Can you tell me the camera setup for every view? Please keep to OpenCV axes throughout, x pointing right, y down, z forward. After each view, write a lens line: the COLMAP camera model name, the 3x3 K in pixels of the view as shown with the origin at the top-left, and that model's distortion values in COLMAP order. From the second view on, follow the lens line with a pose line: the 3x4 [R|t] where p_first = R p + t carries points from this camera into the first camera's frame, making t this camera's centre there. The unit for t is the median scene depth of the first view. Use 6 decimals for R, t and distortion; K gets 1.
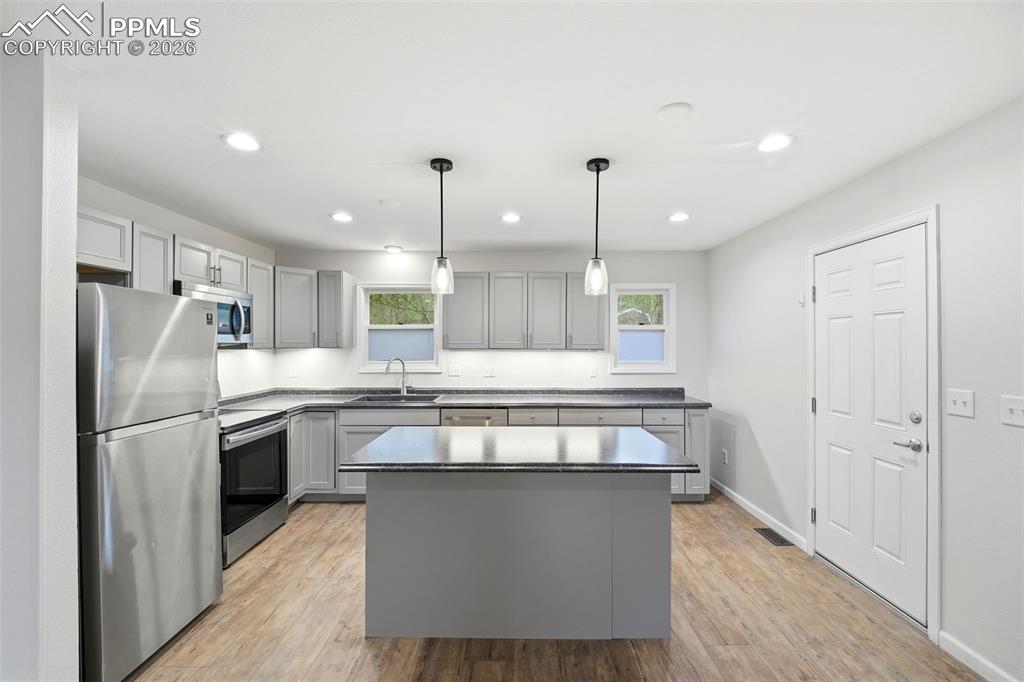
lens RADIAL K [[428.2, 0, 511.1], [0, 428.2, 341.2], [0, 0, 1]] dist [-0.005448, -0.003909]
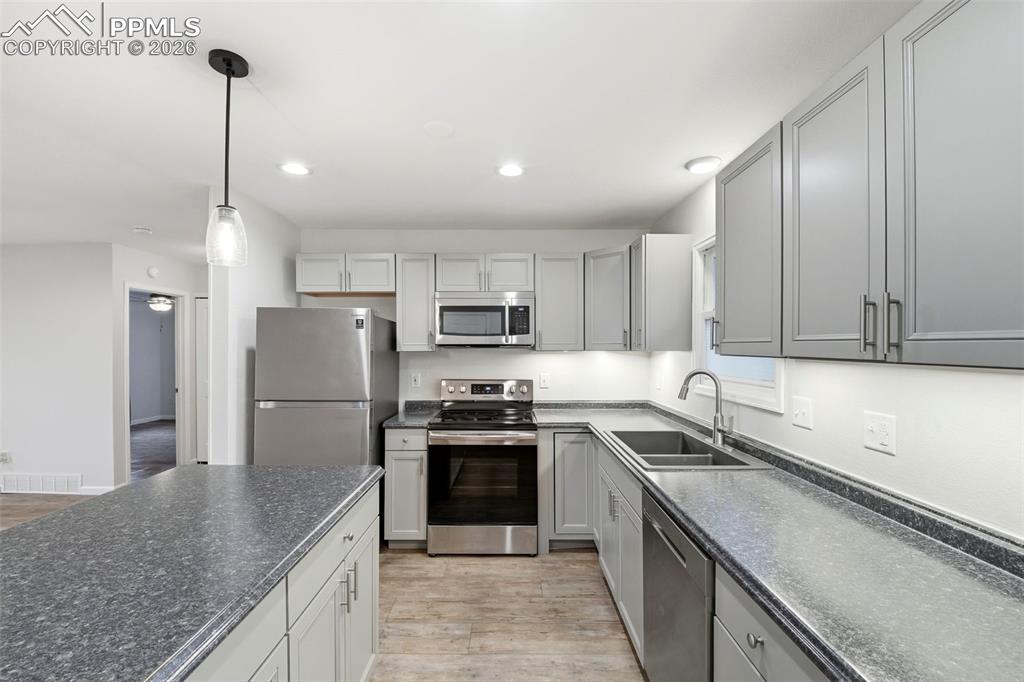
lens RADIAL K [[428.2, 0, 509.2], [0, 428.2, 347.4], [0, 0, 1]] dist [-0.005448, -0.003909]
pose [[0.013588, -0.000543, -0.999908, 0.286766], [0.005697, 0.999984, -0.000466, 0.009443], [0.999891, -0.005690, 0.013591, 0.842421]]
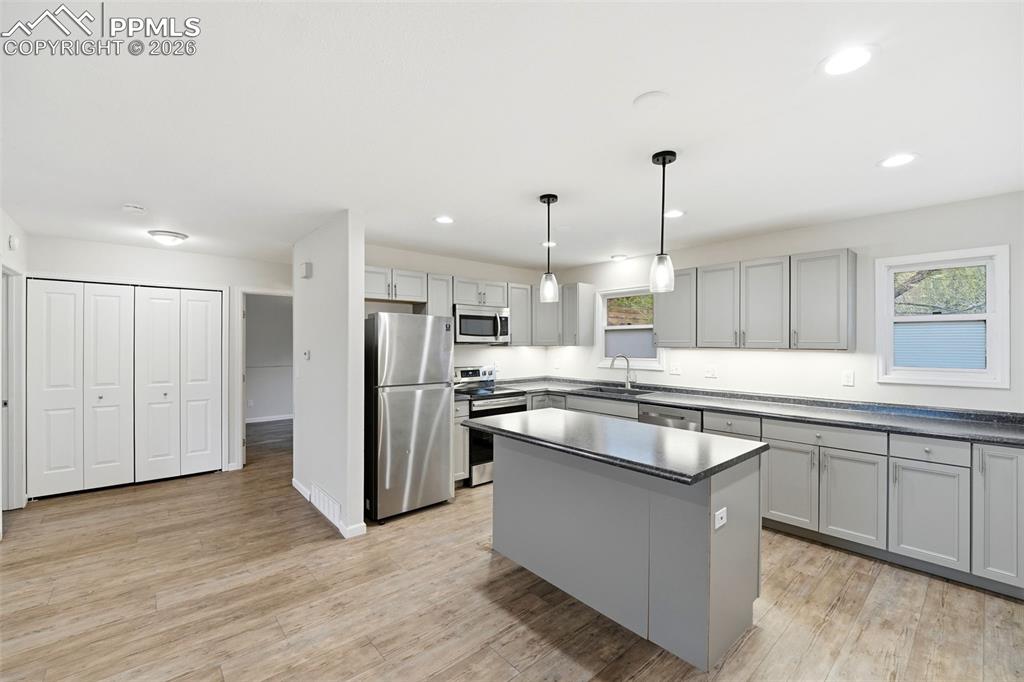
lens RADIAL K [[428.2, 0, 516.8], [0, 428.2, 339.0], [0, 0, 1]] dist [-0.005448, -0.003909]
pose [[0.662911, -0.007980, -0.748656, 0.432781], [0.006182, 0.999967, -0.005185, 0.001141], [0.748673, -0.001191, 0.662939, 0.064473]]
